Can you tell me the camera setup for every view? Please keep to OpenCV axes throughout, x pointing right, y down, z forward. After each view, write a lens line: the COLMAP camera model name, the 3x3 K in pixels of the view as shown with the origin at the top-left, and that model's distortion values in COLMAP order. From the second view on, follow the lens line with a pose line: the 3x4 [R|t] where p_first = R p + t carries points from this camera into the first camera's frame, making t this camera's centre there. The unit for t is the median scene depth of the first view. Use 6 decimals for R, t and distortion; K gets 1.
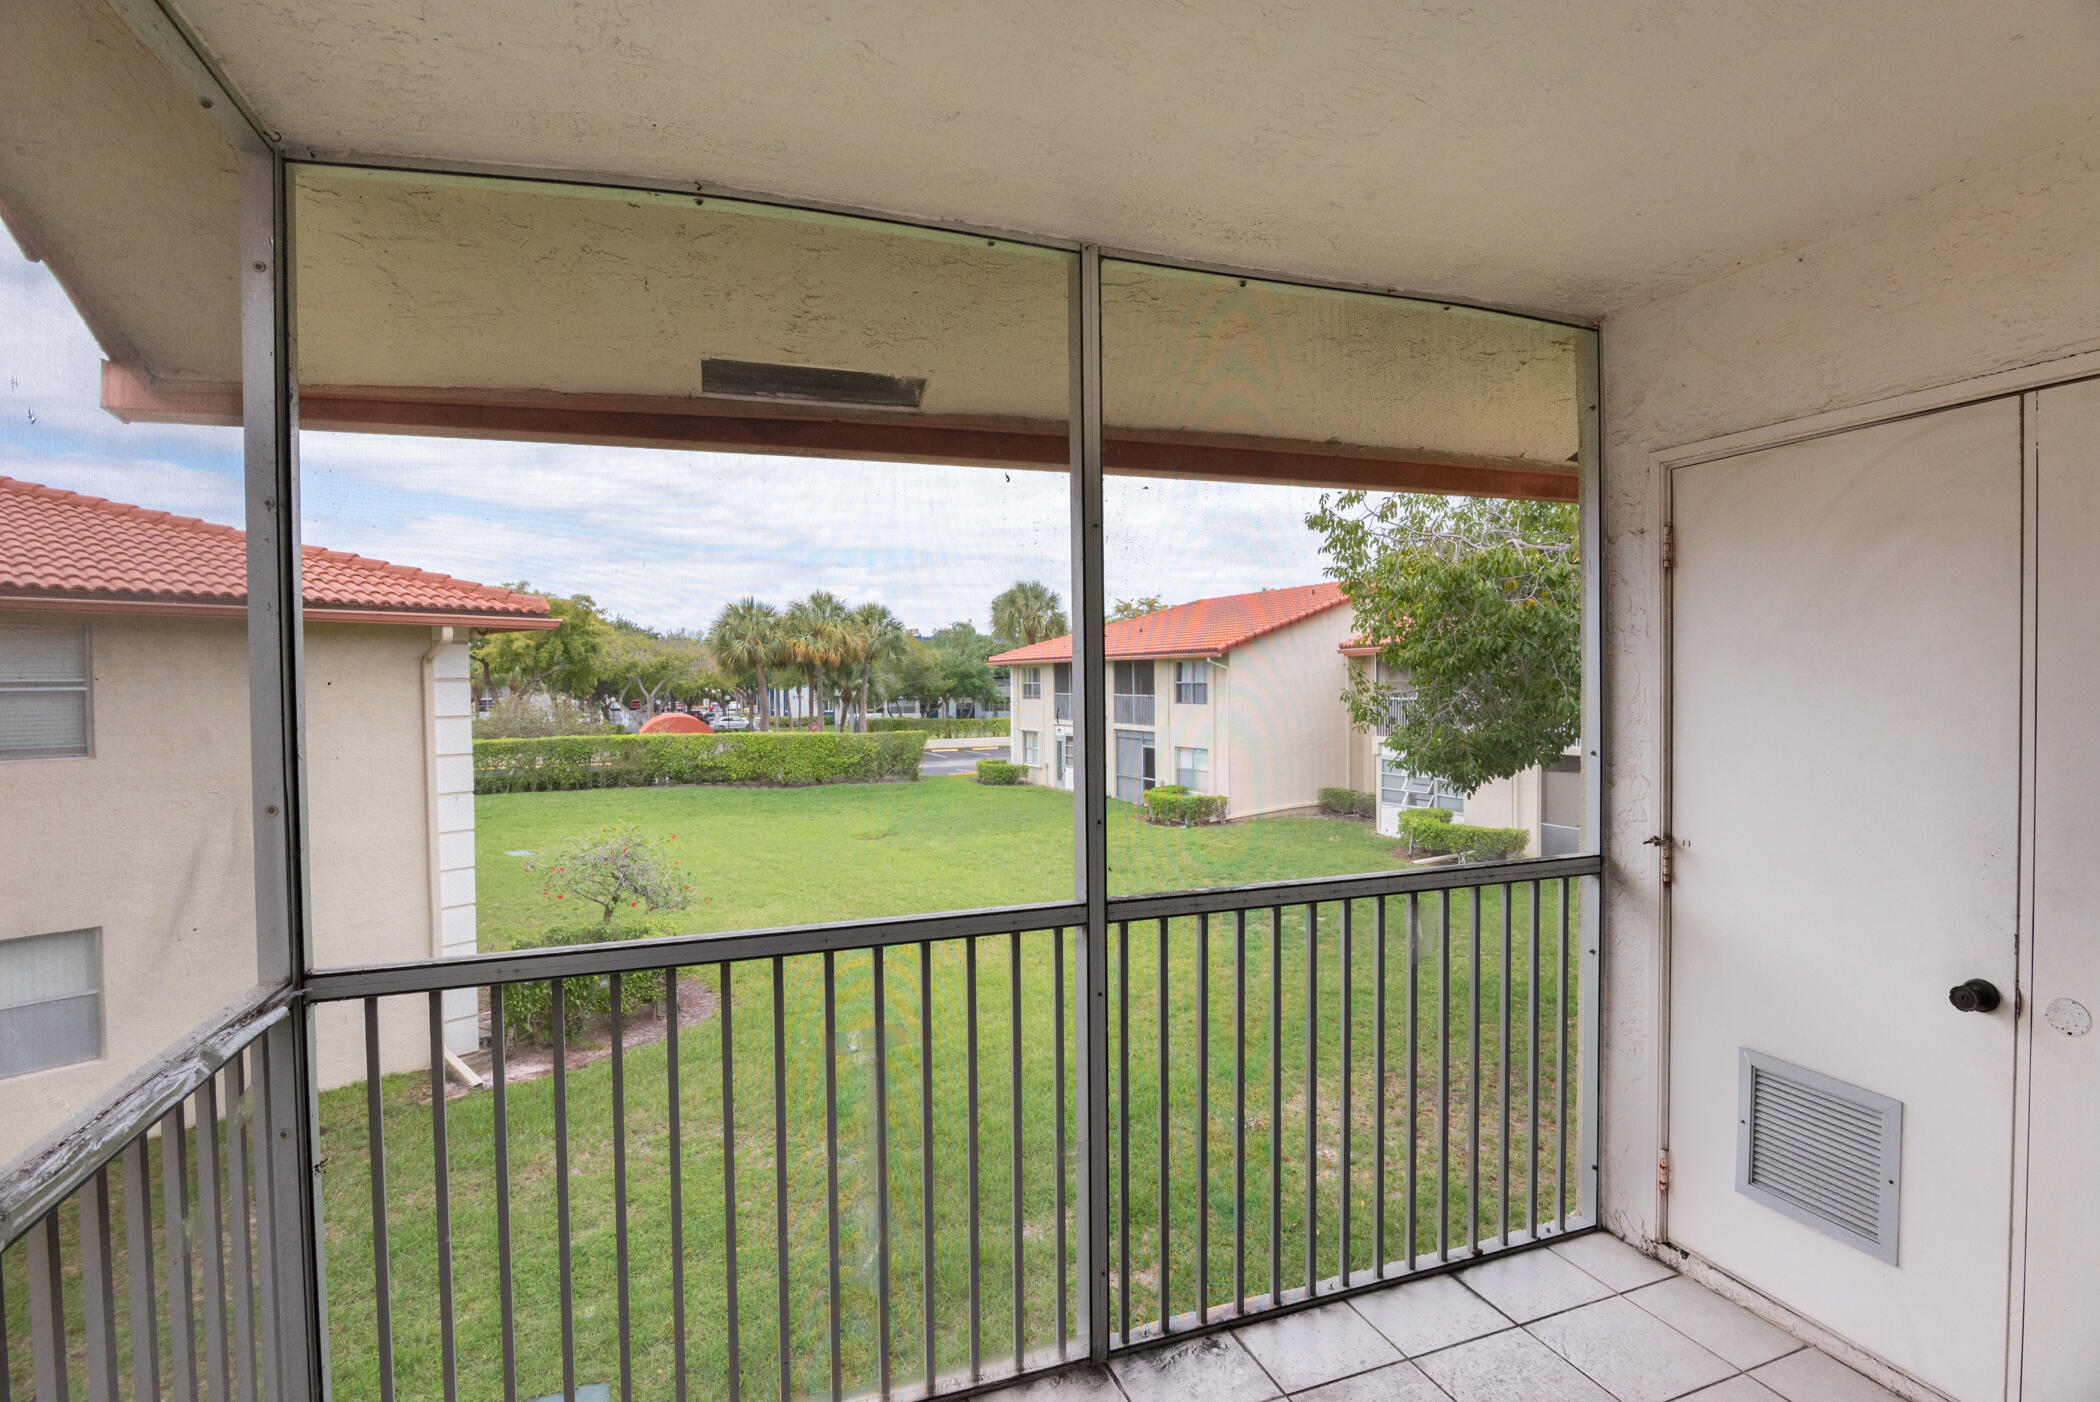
lens RADIAL K [[1043.9, 0, 1050.4], [0, 1043.9, 682.8], [0, 0, 1]] dist [-0.019821, -0.001553]
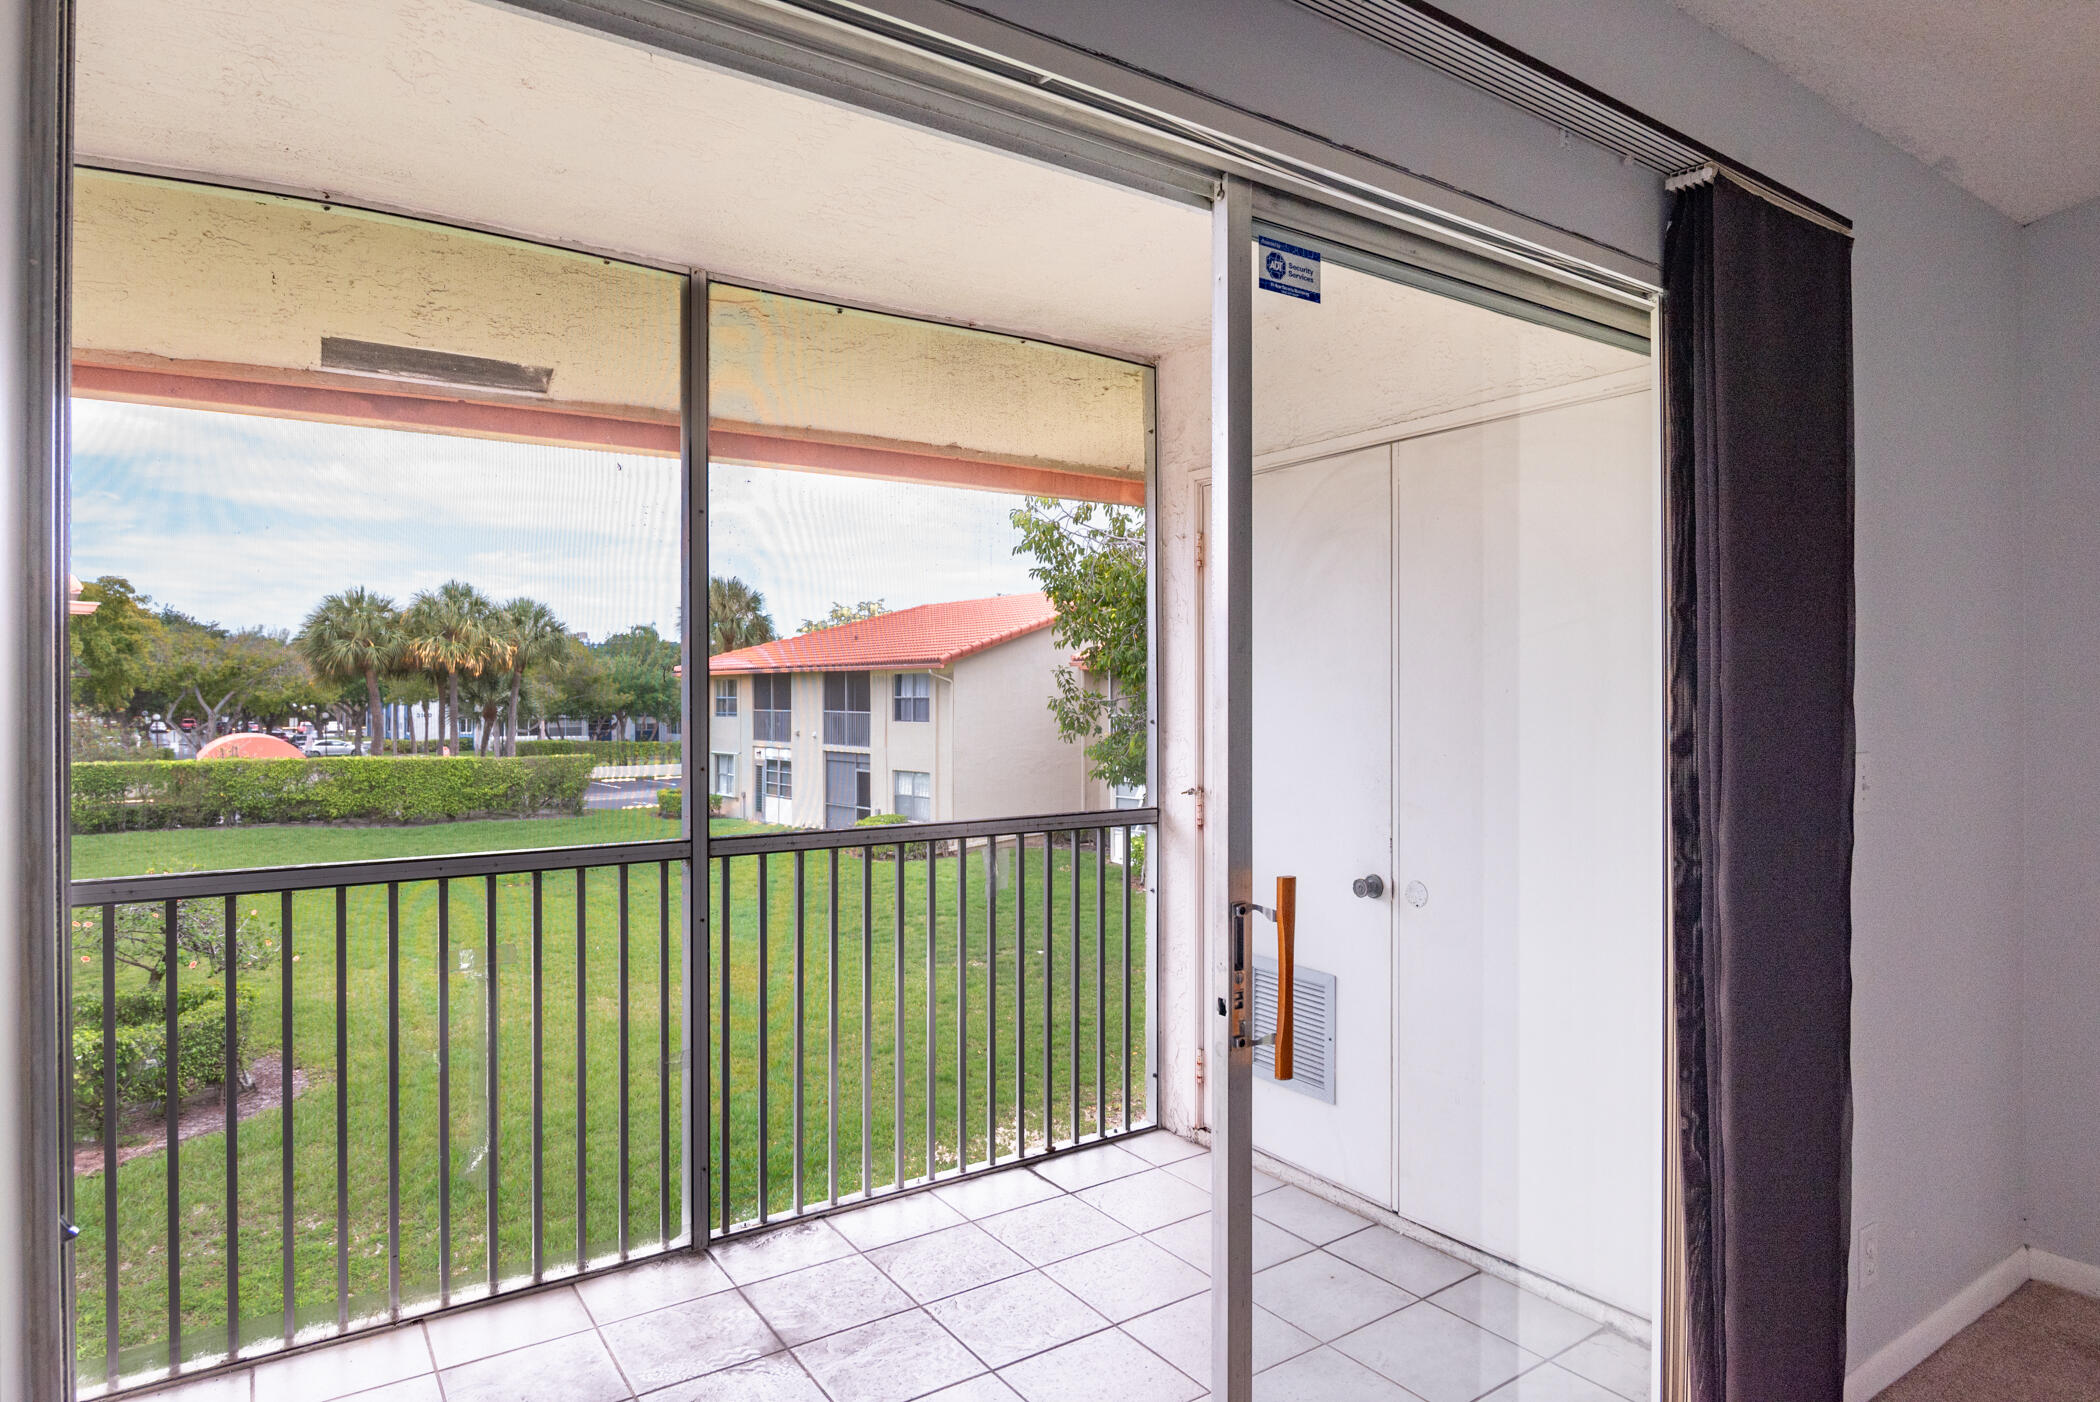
lens RADIAL K [[1210.8, 0, 1060.9], [0, 1210.8, 685.1], [0, 0, 1]] dist [-0.004604, -0.005613]
pose [[0.969631, 0.010224, 0.244361, 0.006575], [-0.006768, 0.999865, -0.014980, 0.003750], [-0.244481, 0.012871, 0.969569, -0.025125]]
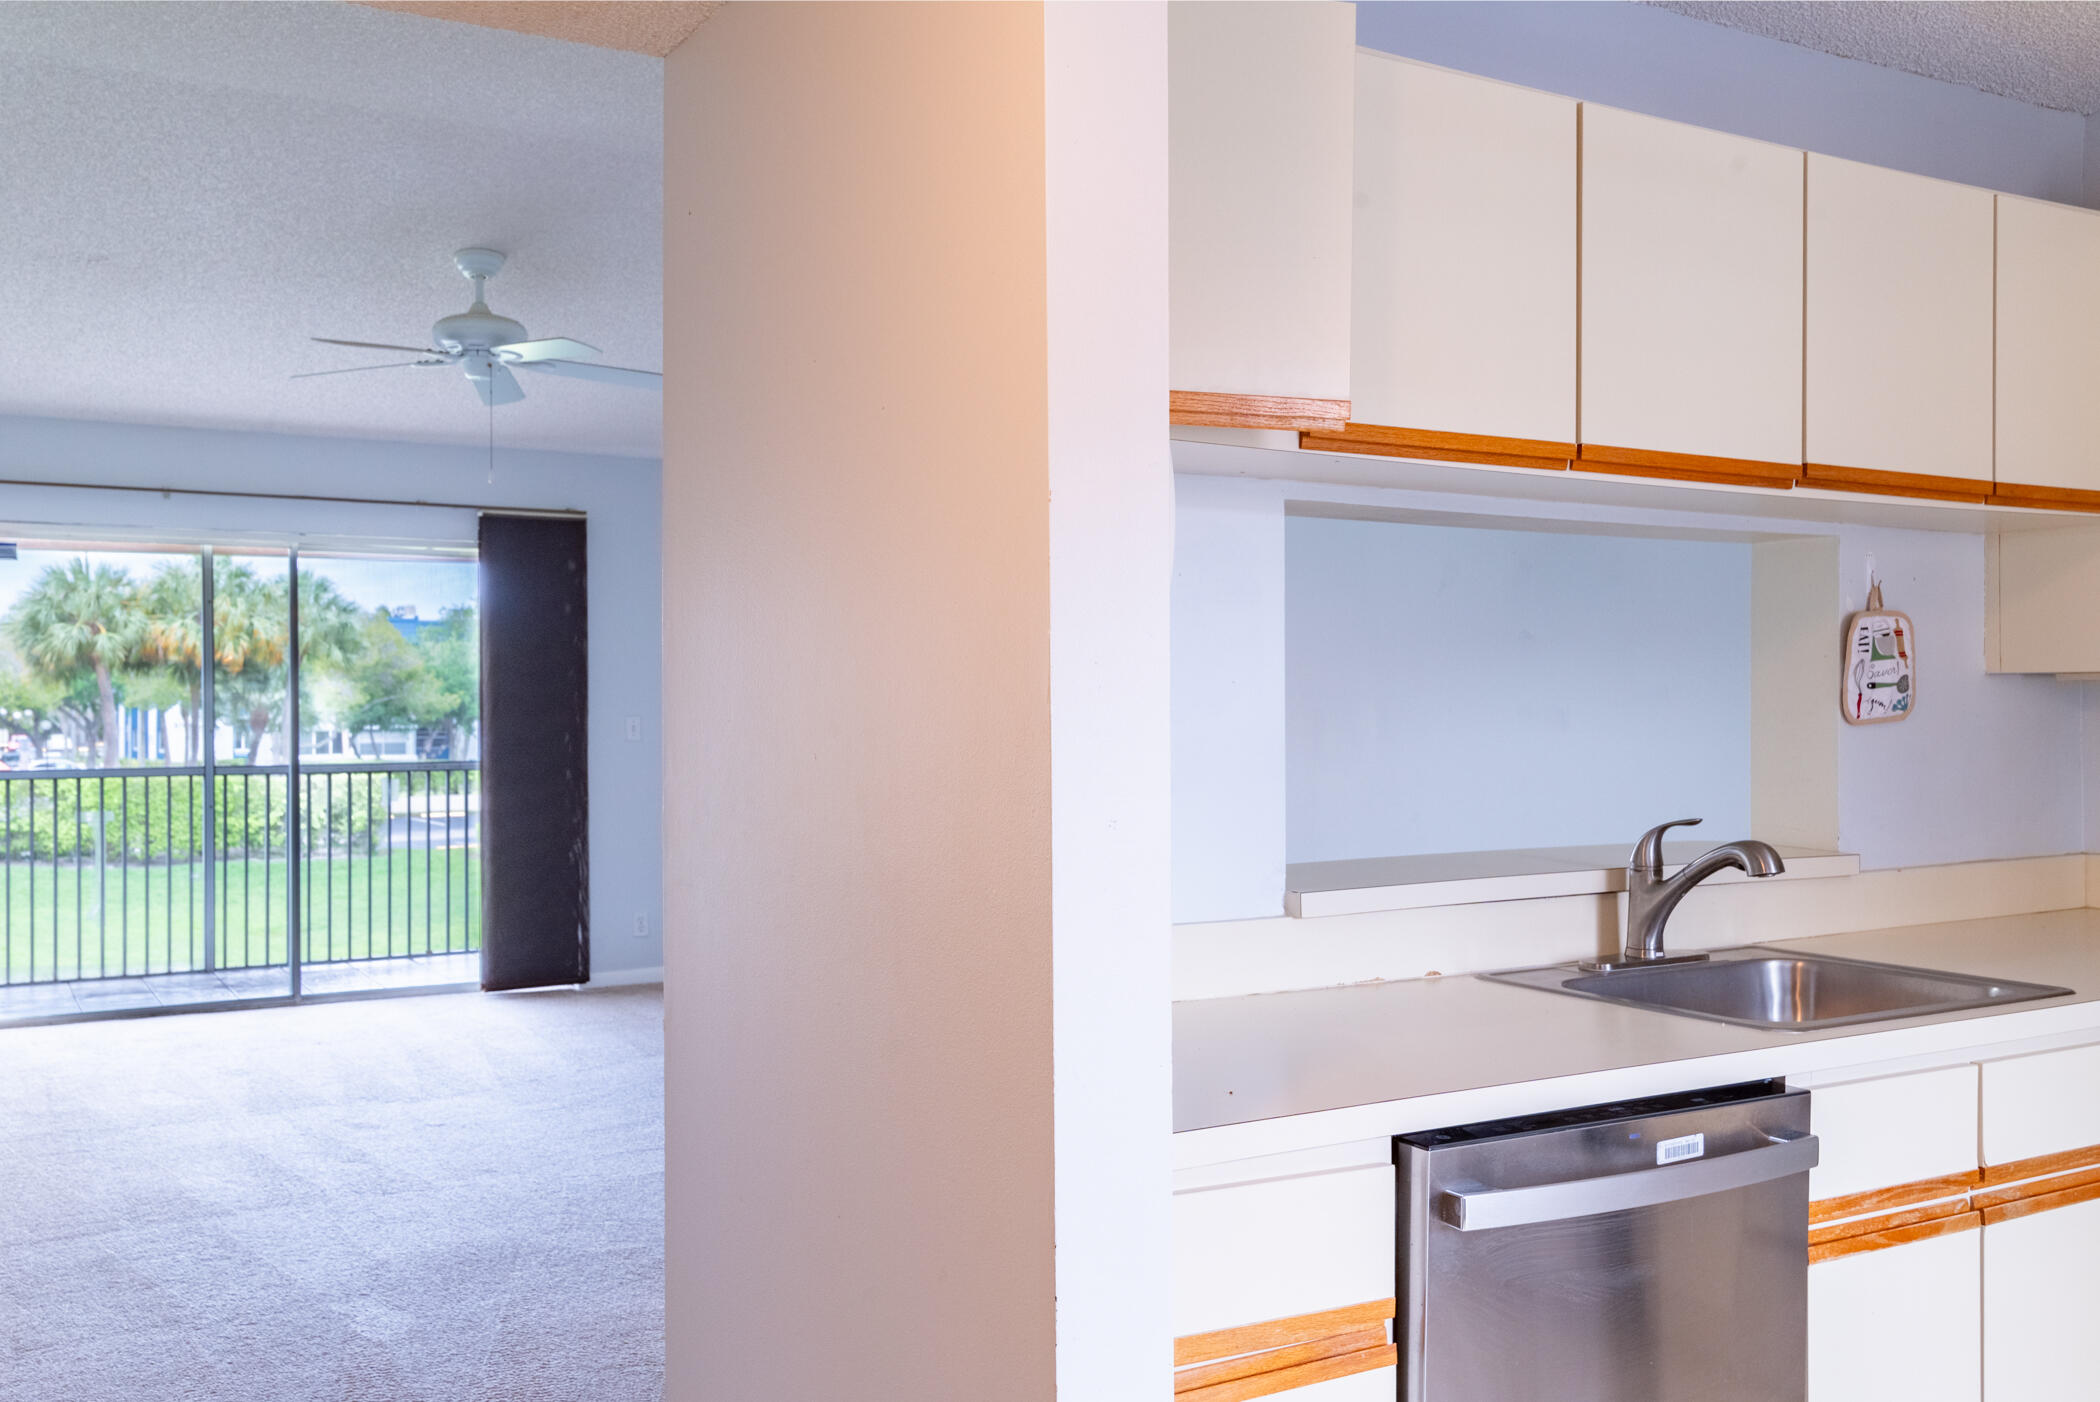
lens RADIAL K [[1884.2, 0, 1054.2], [0, 1884.2, 710.1], [0, 0, 1]] dist [0.007468, 0.008570]
pose [[0.982133, 0.005592, 0.188106, 0.069102], [-0.005901, 0.999982, 0.001080, 0.004942], [-0.188097, -0.002171, 0.982148, -0.217107]]
